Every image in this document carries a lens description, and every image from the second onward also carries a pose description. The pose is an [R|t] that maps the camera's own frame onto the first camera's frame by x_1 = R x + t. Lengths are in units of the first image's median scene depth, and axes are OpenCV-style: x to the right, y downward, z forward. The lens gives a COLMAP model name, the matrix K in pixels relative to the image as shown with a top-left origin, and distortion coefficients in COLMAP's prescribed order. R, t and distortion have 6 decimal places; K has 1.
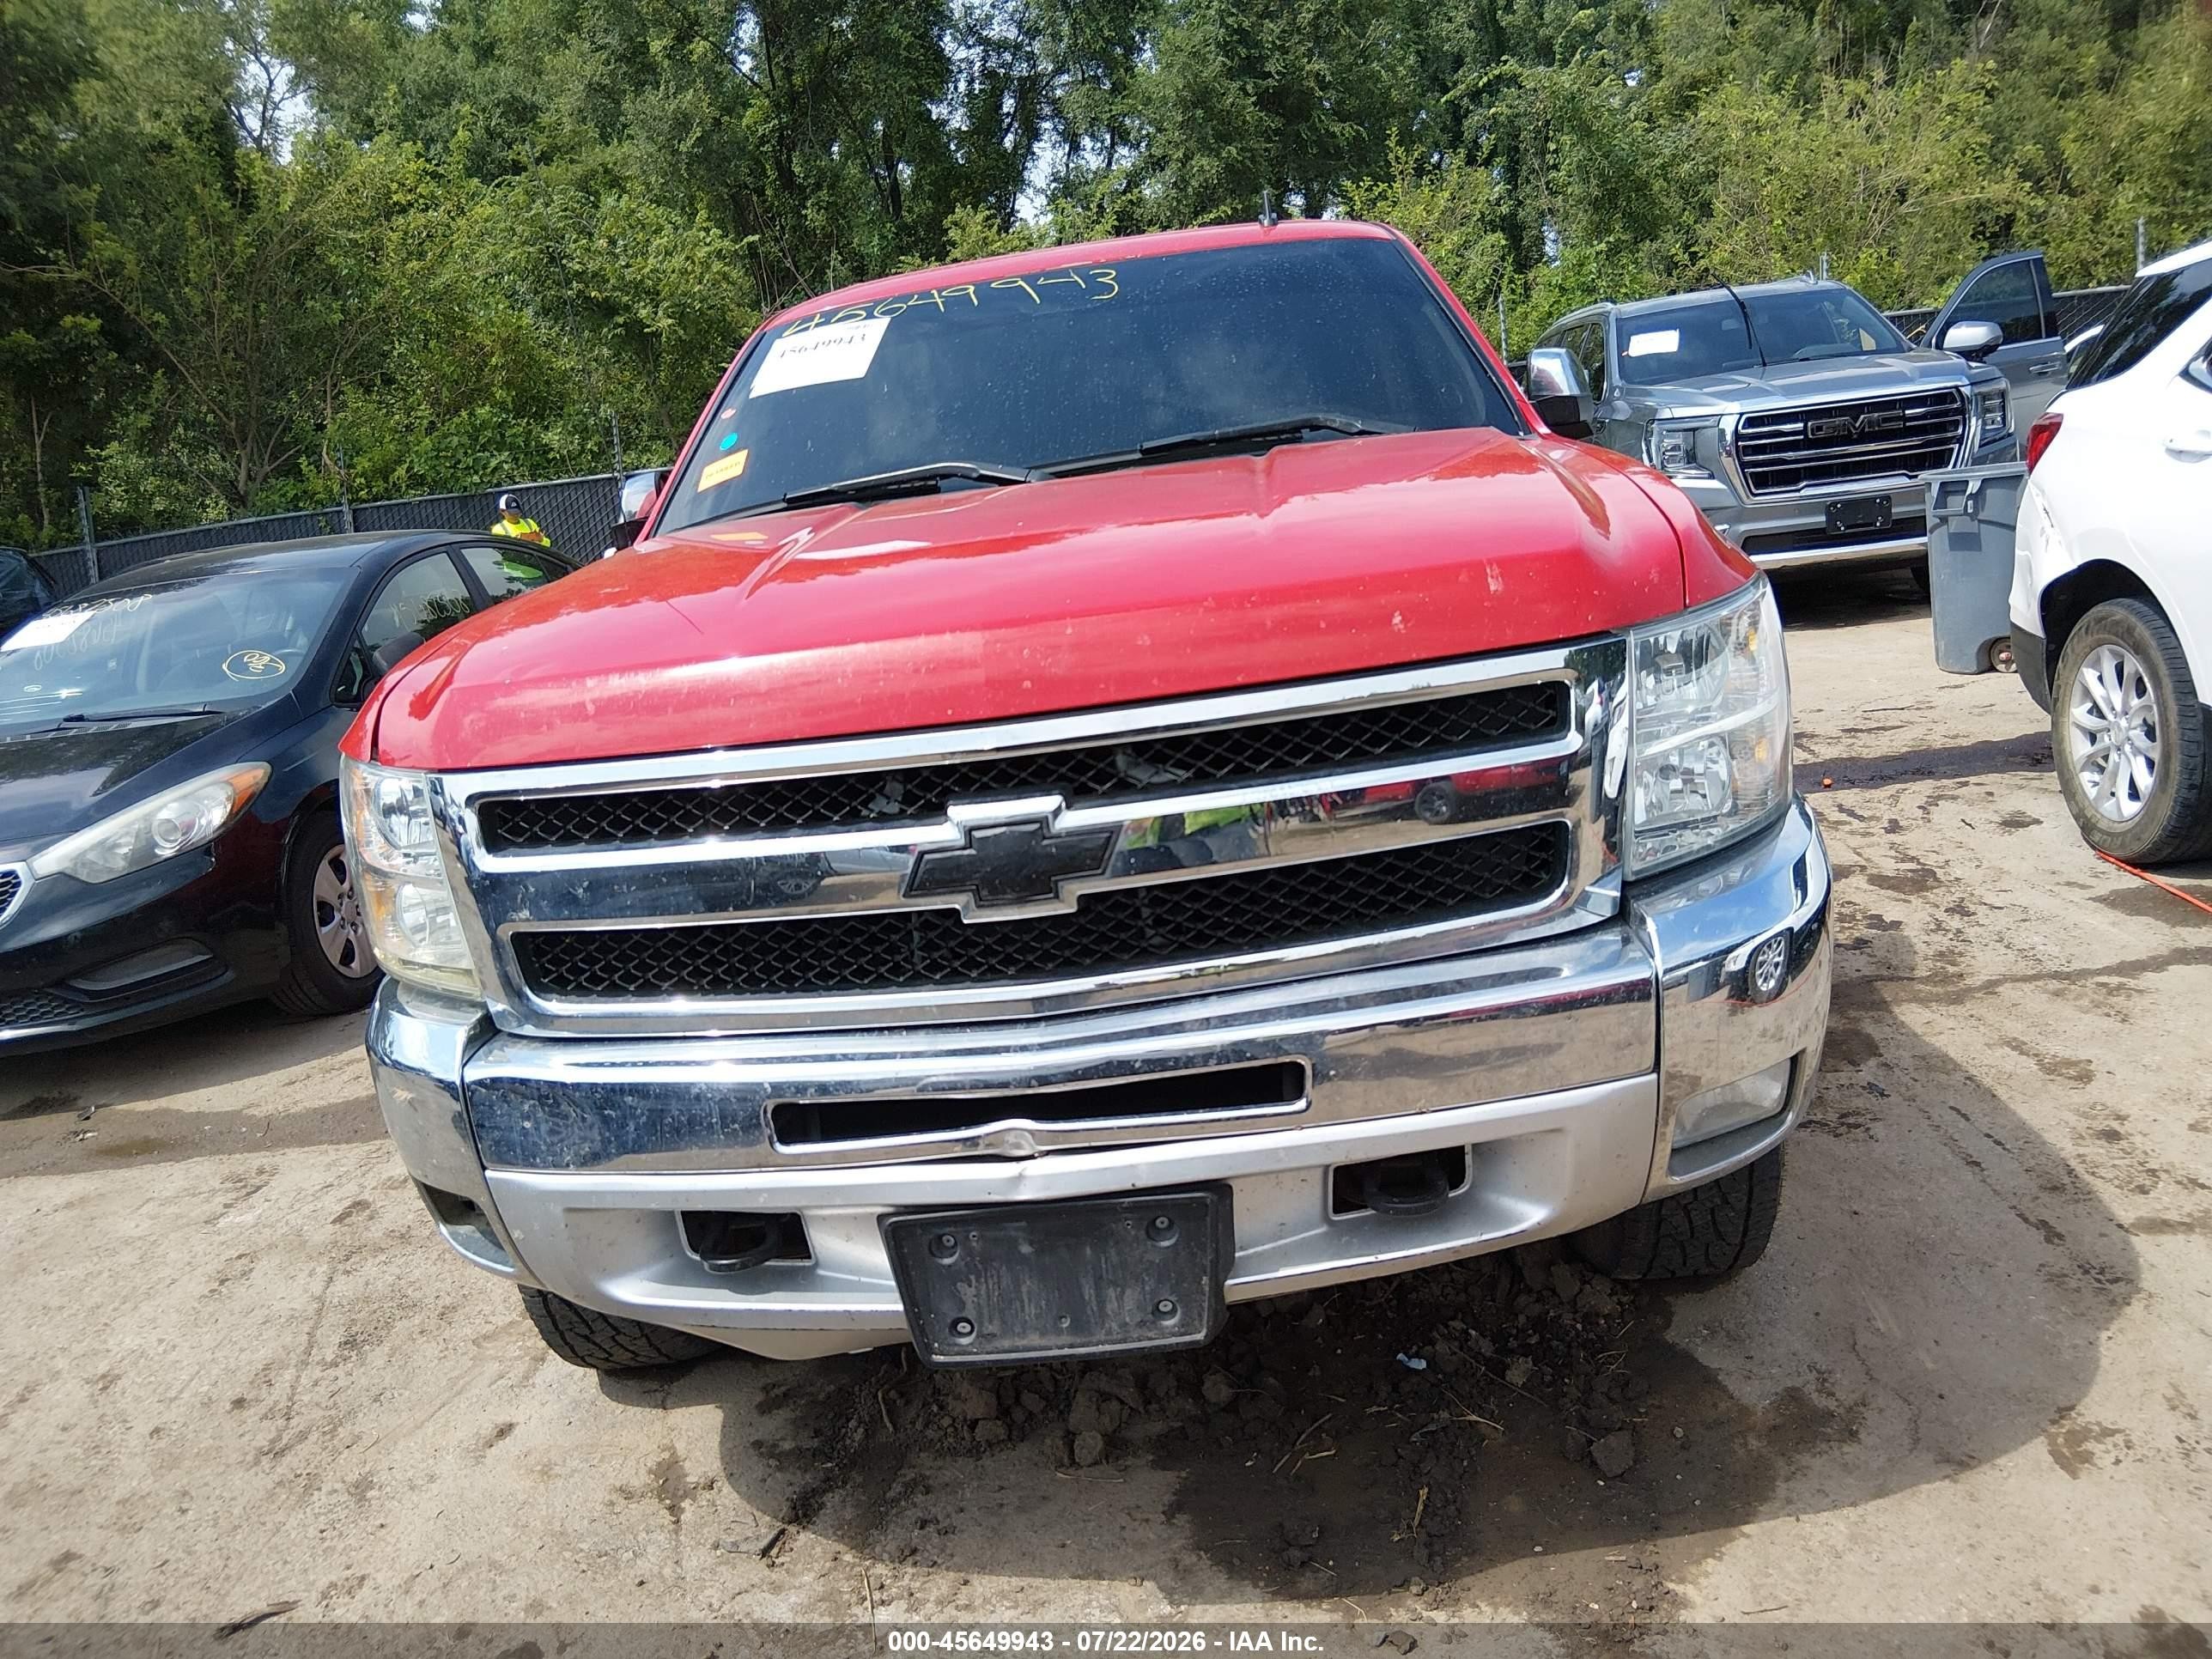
lens RADIAL K [[1660.7, 0, 1103.8], [0, 1660.7, 855.0], [0, 0, 1]] dist [0.078737, -0.127985]
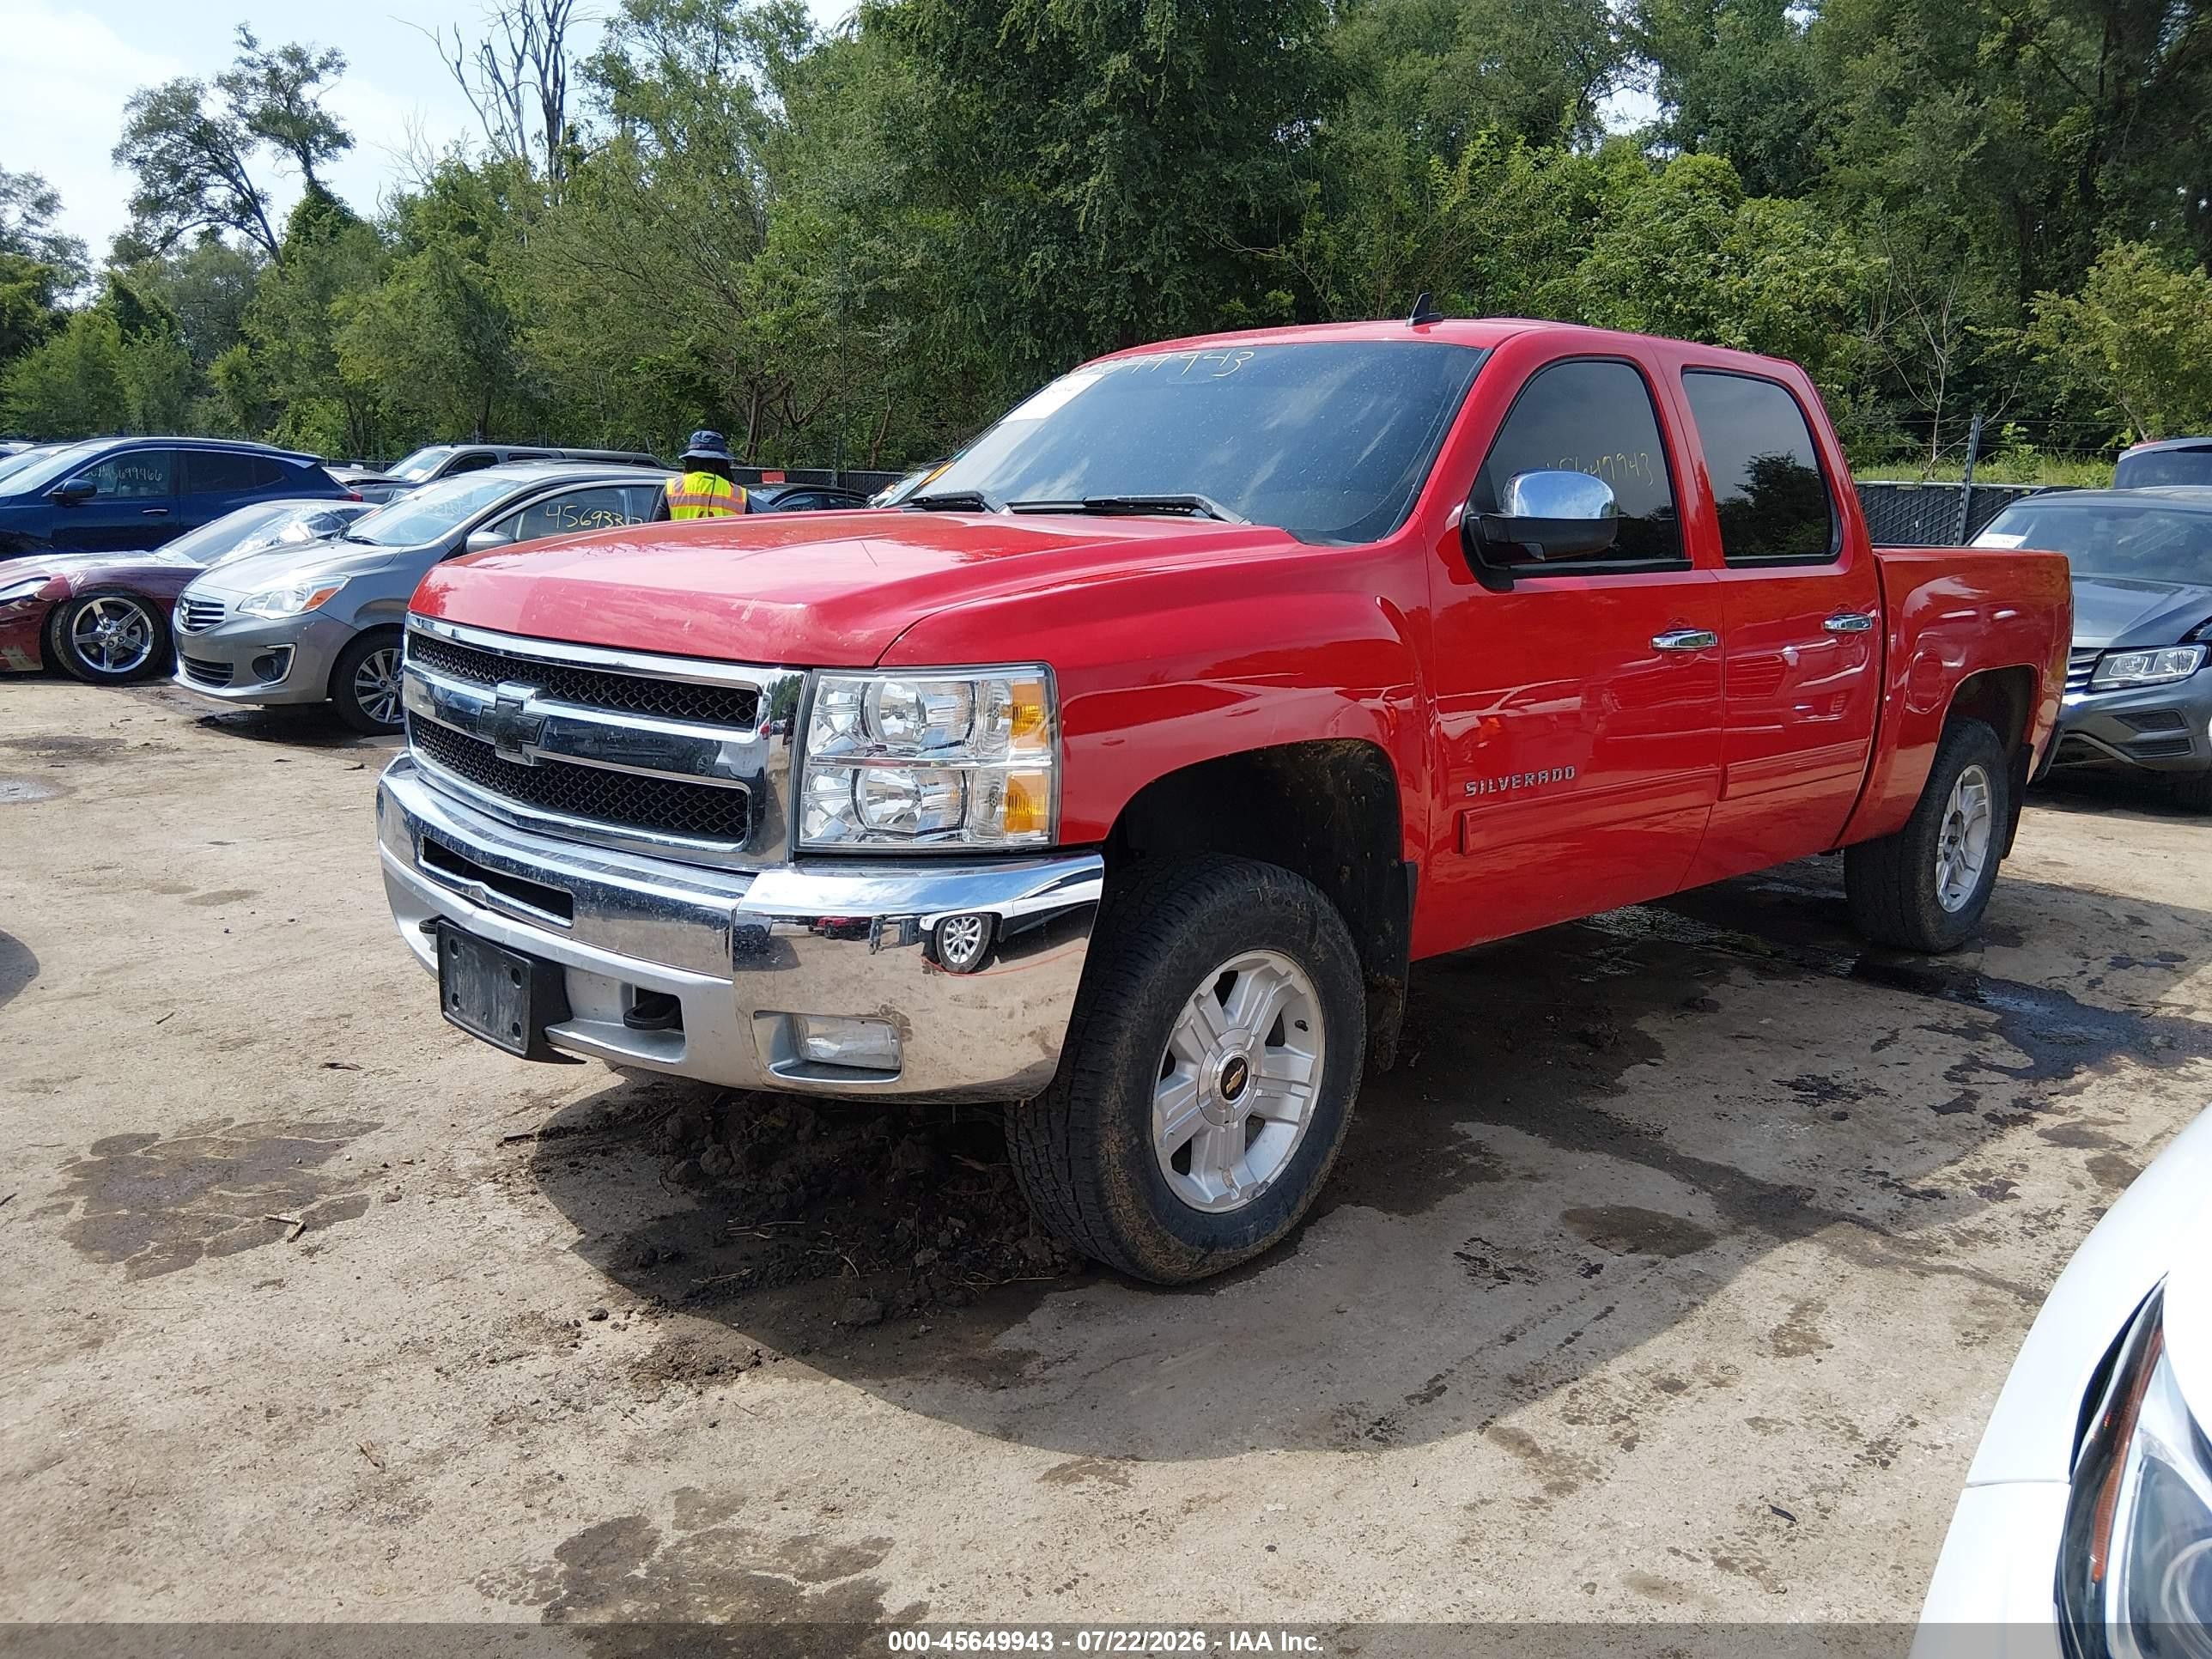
lens RADIAL K [[1660.7, 0, 1103.8], [0, 1660.7, 855.0], [0, 0, 1]] dist [0.078737, -0.127985]
pose [[0.741639, 0.278679, -0.610172, 0.148621], [-0.275417, 0.955916, 0.101829, -0.021085], [0.611651, 0.092531, 0.785698, 0.010305]]
